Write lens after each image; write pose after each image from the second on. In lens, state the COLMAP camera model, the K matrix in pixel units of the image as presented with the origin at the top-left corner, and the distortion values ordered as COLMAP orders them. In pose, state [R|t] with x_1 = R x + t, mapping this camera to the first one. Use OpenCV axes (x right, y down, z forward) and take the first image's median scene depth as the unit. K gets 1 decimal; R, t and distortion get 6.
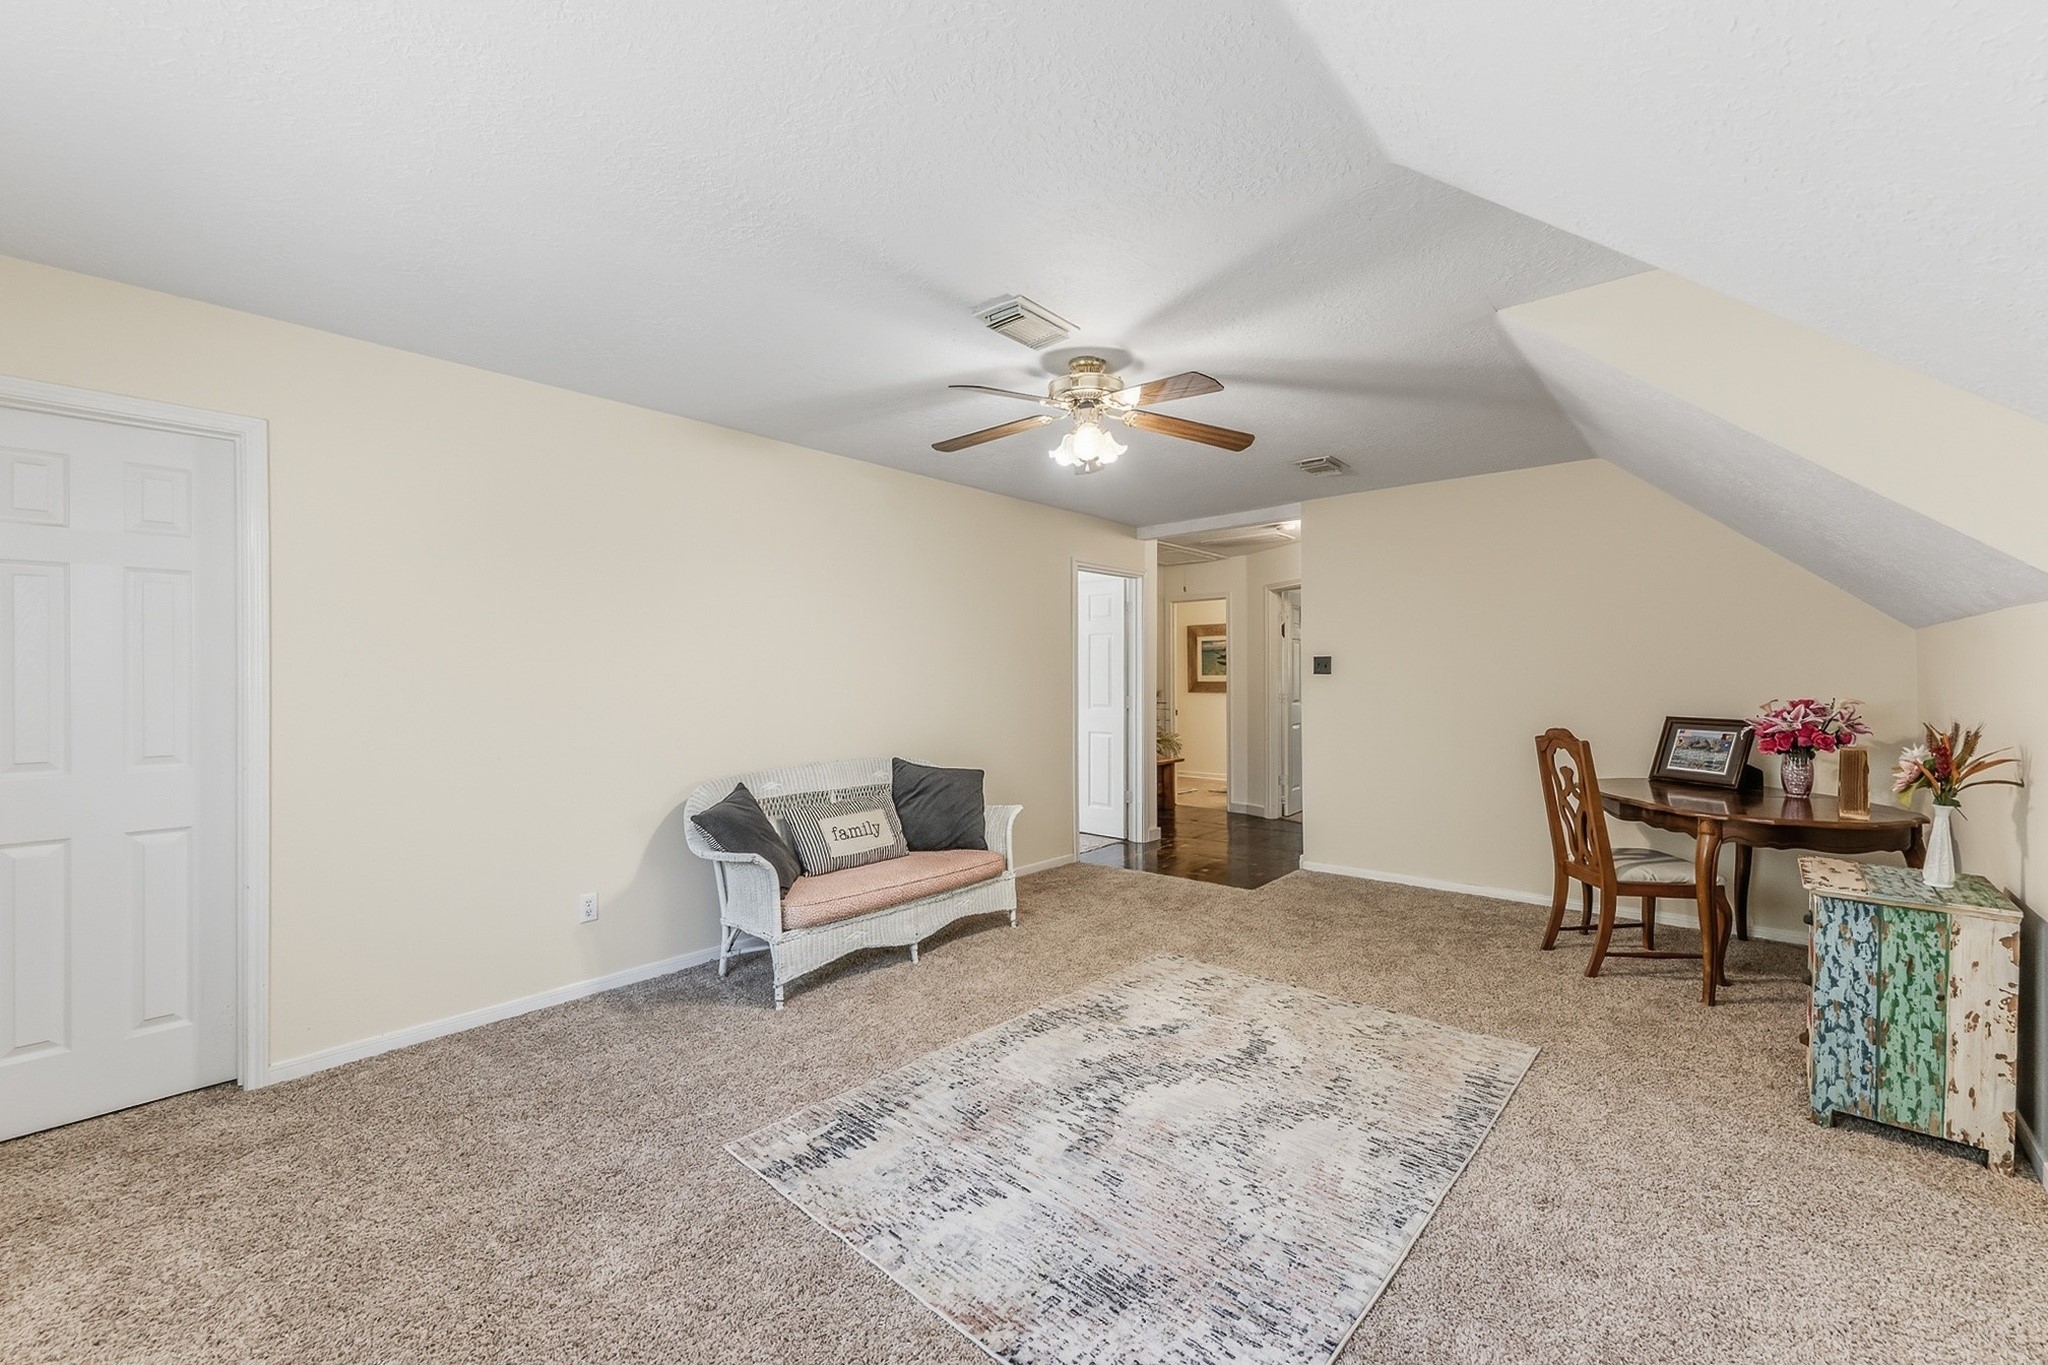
lens RADIAL K [[824.0, 0, 1020.9], [0, 824.0, 678.4], [0, 0, 1]] dist [-0.001883, -0.002355]
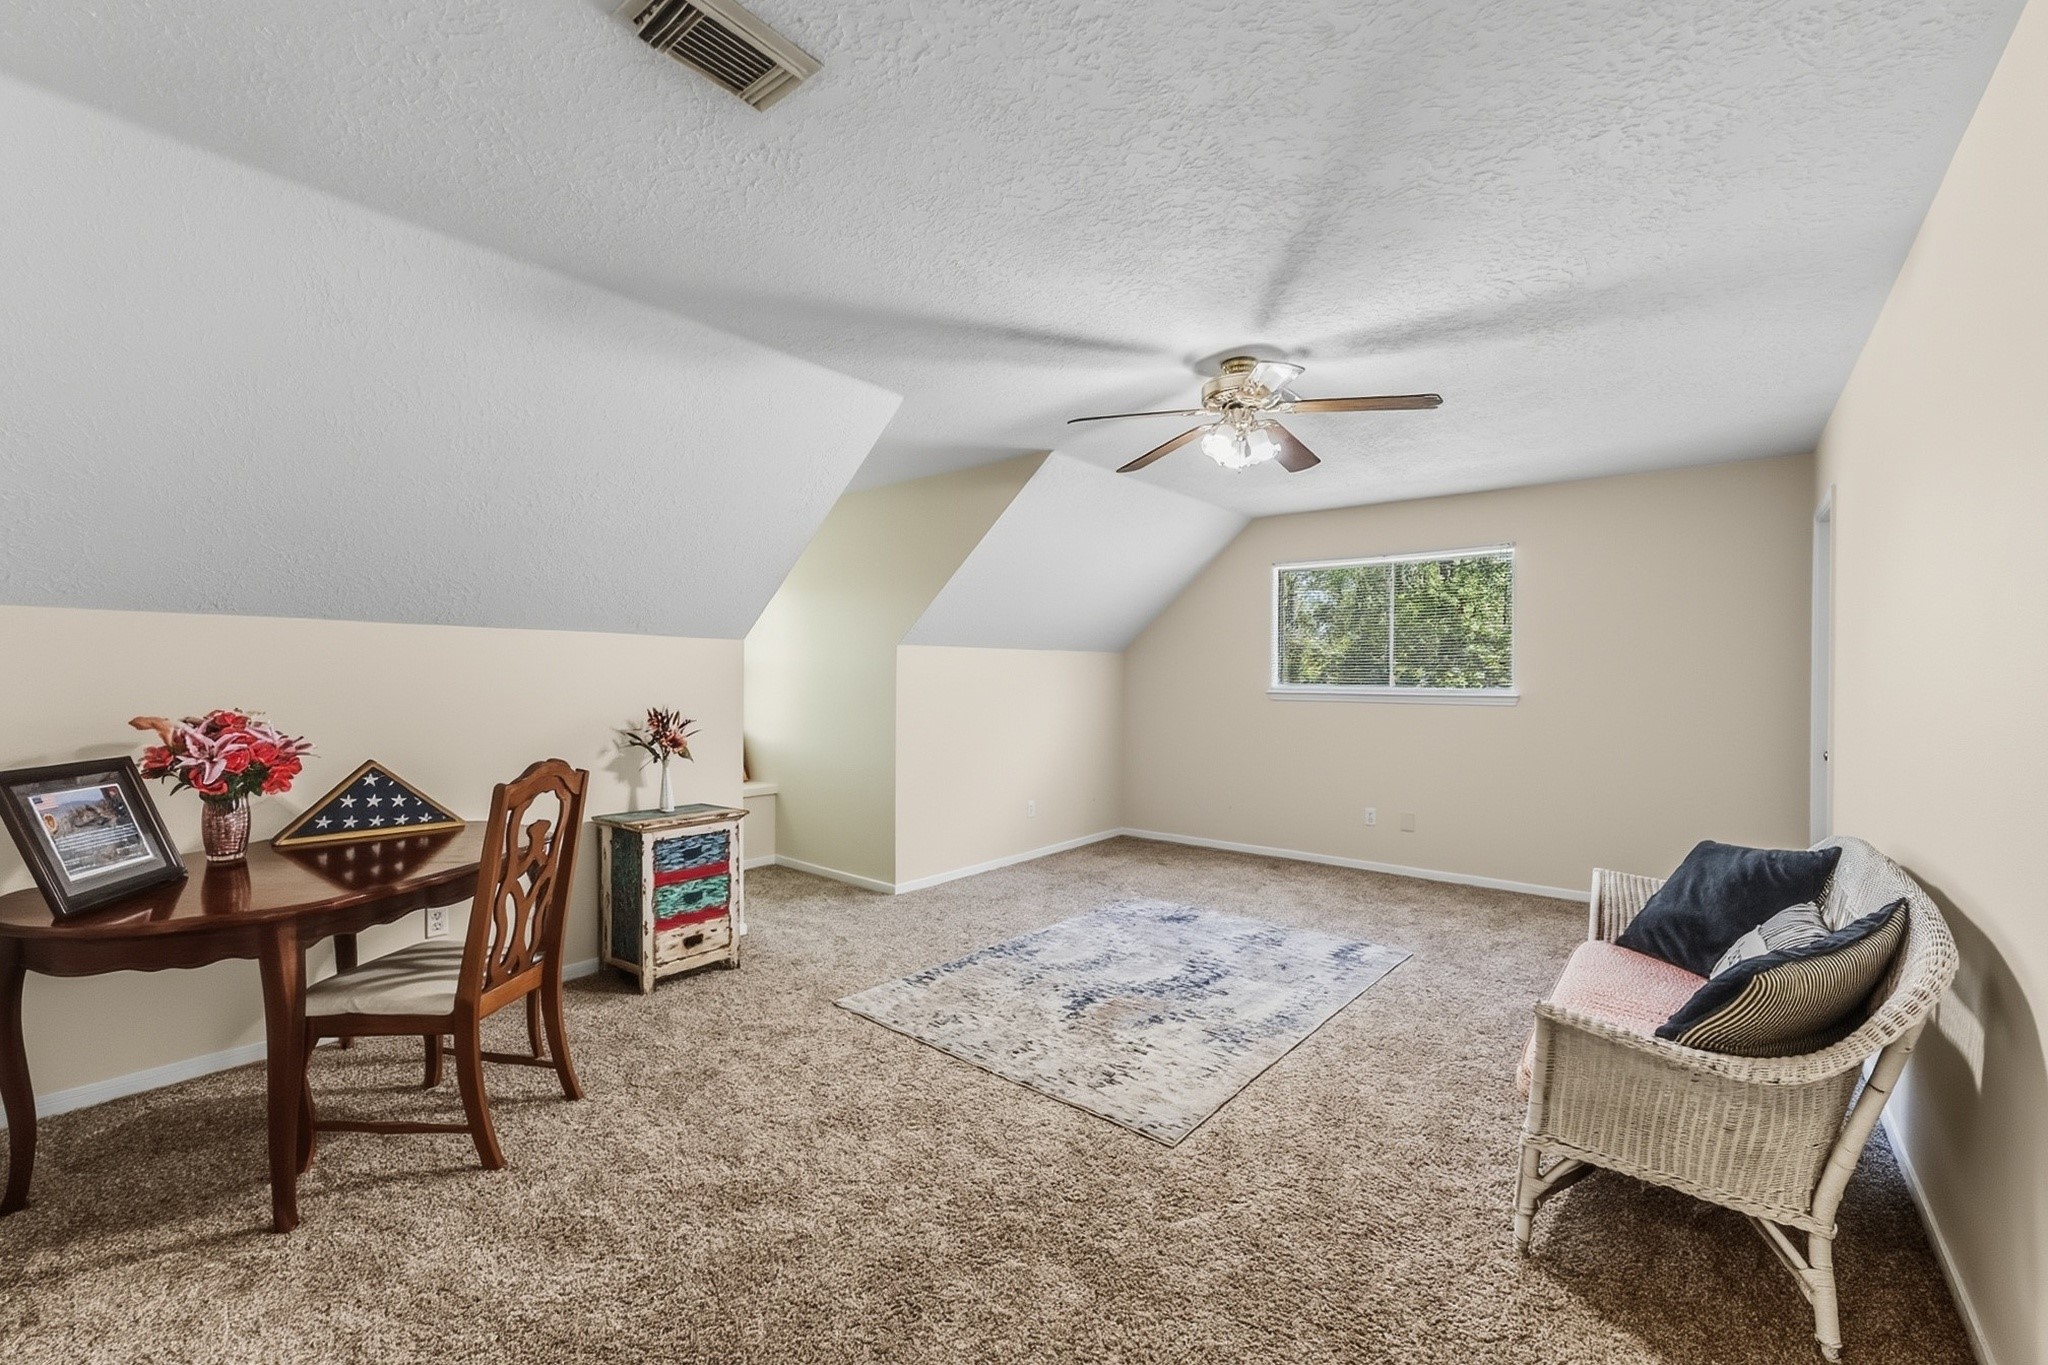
lens RADIAL K [[824.0, 0, 1026.7], [0, 824.0, 685.2], [0, 0, 1]] dist [-0.001883, -0.002355]
pose [[-0.999213, 0.001367, -0.039631, 0.406179], [0.000918, 0.999935, 0.011353, -0.004931], [0.039644, 0.011307, -0.999150, 2.140704]]
